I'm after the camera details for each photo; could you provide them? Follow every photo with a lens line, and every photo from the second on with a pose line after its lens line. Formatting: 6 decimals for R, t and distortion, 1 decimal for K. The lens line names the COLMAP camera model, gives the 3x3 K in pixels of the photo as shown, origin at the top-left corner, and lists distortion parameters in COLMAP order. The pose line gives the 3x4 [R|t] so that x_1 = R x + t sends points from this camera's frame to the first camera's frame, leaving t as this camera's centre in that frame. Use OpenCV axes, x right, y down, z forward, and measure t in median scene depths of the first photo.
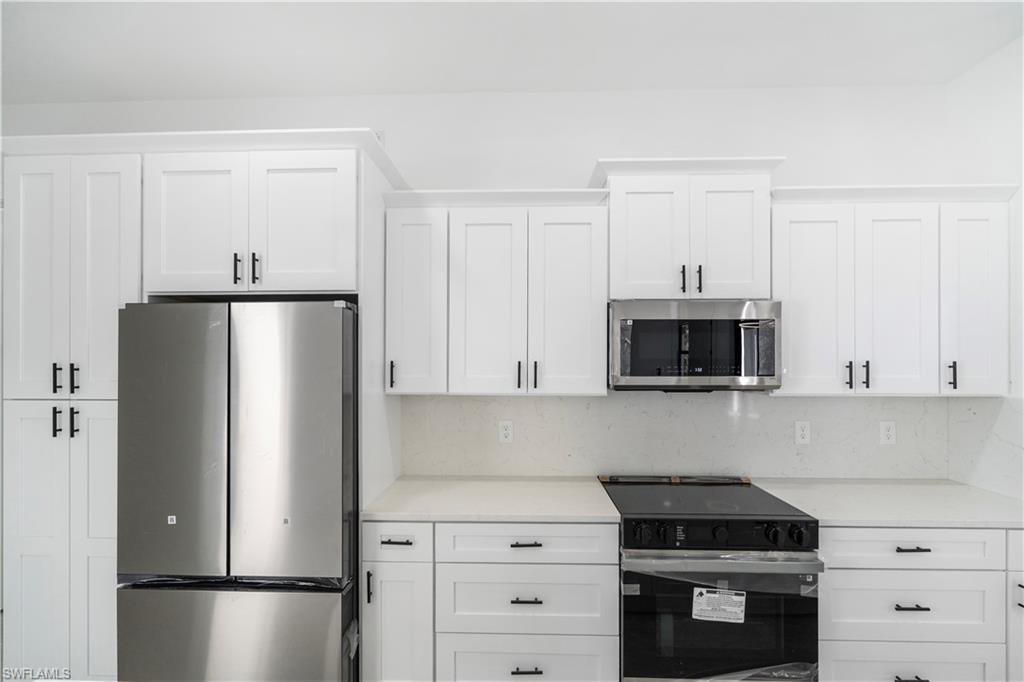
lens RADIAL K [[468.8, 0, 512.1], [0, 468.8, 357.5], [0, 0, 1]] dist [-0.000477, -0.000008]
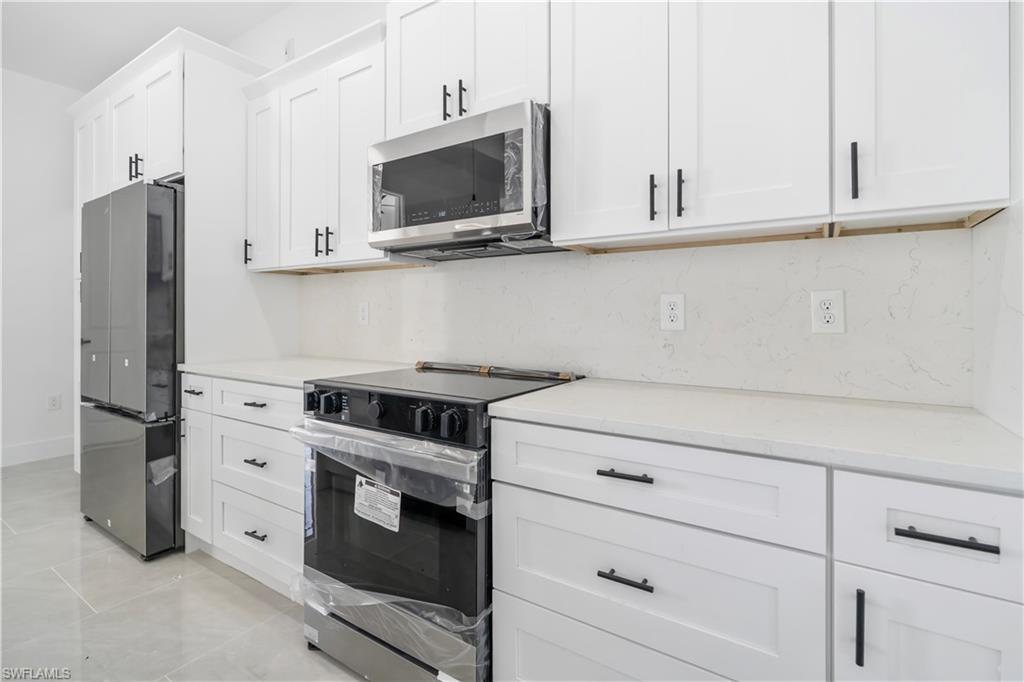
lens RADIAL K [[477.7, 0, 512.5], [0, 477.7, 313.7], [0, 0, 1]] dist [-0.000119, -0.000085]
pose [[0.856608, 0.000673, -0.515968, 1.028824], [-0.000079, 0.999999, 0.001173, 0.215442], [0.515969, -0.000964, 0.856607, 0.439491]]
